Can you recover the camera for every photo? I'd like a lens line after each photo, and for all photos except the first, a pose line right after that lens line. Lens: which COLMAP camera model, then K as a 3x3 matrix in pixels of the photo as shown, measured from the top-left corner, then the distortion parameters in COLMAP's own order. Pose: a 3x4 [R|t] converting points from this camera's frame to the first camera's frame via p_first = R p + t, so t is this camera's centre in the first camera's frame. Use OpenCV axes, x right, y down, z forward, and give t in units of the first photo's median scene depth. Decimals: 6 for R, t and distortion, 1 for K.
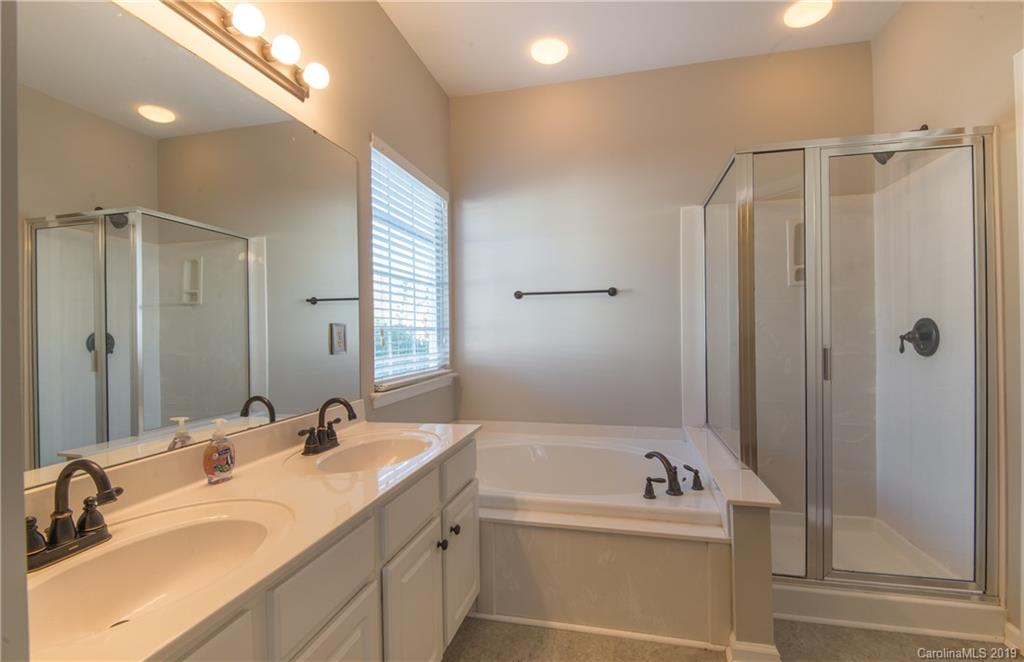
lens RADIAL K [[455.1, 0, 519.7], [0, 455.1, 330.5], [0, 0, 1]] dist [-0.003182, -0.004427]
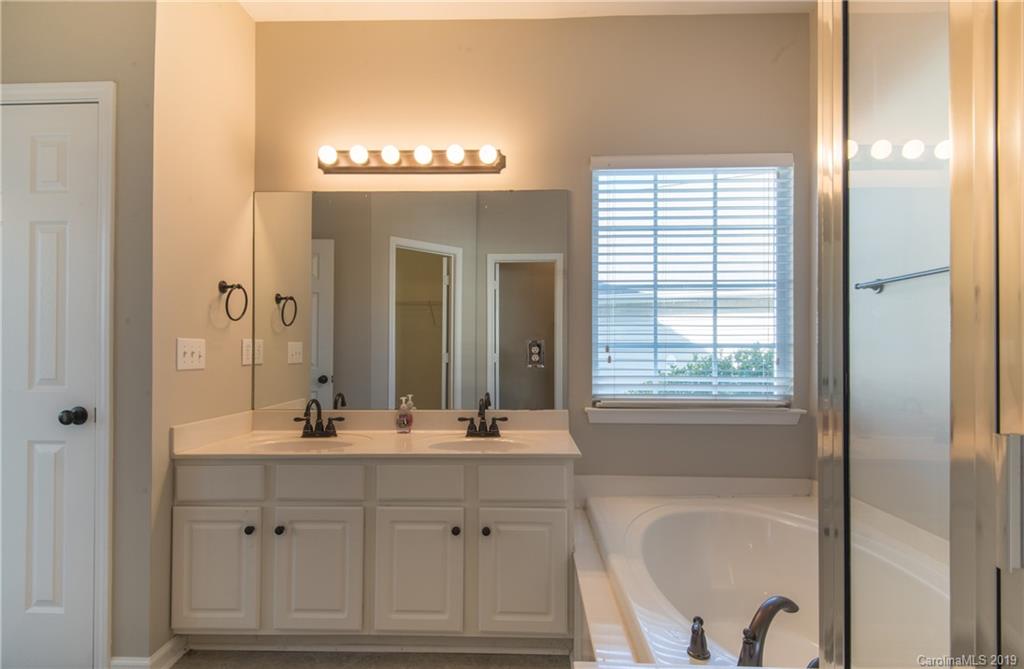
lens RADIAL K [[506.7, 0, 512.7], [0, 506.7, 341.9], [0, 0, 1]] dist [0.023750, 0.000037]
pose [[0.185341, -0.003100, -0.982669, 0.776307], [-0.001530, 0.999993, -0.003443, -0.007505], [0.982673, 0.002141, 0.185335, 0.607506]]
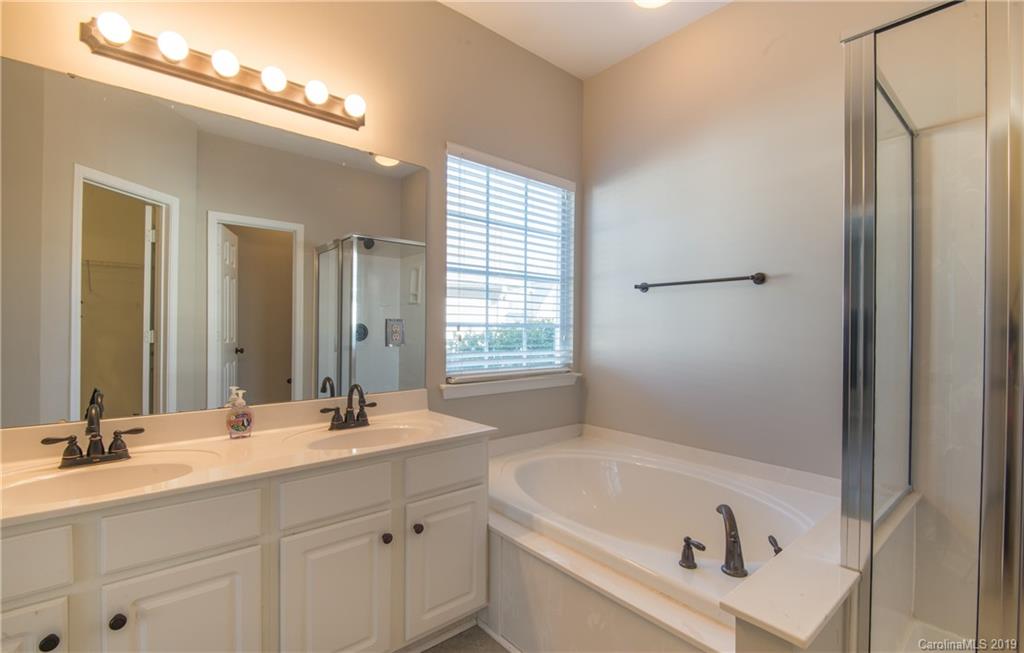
lens RADIAL K [[455.1, 0, 511.6], [0, 455.1, 326.2], [0, 0, 1]] dist [-0.003182, -0.004427]
pose [[0.801500, 0.016294, -0.597773, 0.440001], [-0.016890, 0.999847, 0.004609, -0.006969], [0.597756, 0.006402, 0.801652, 0.235874]]
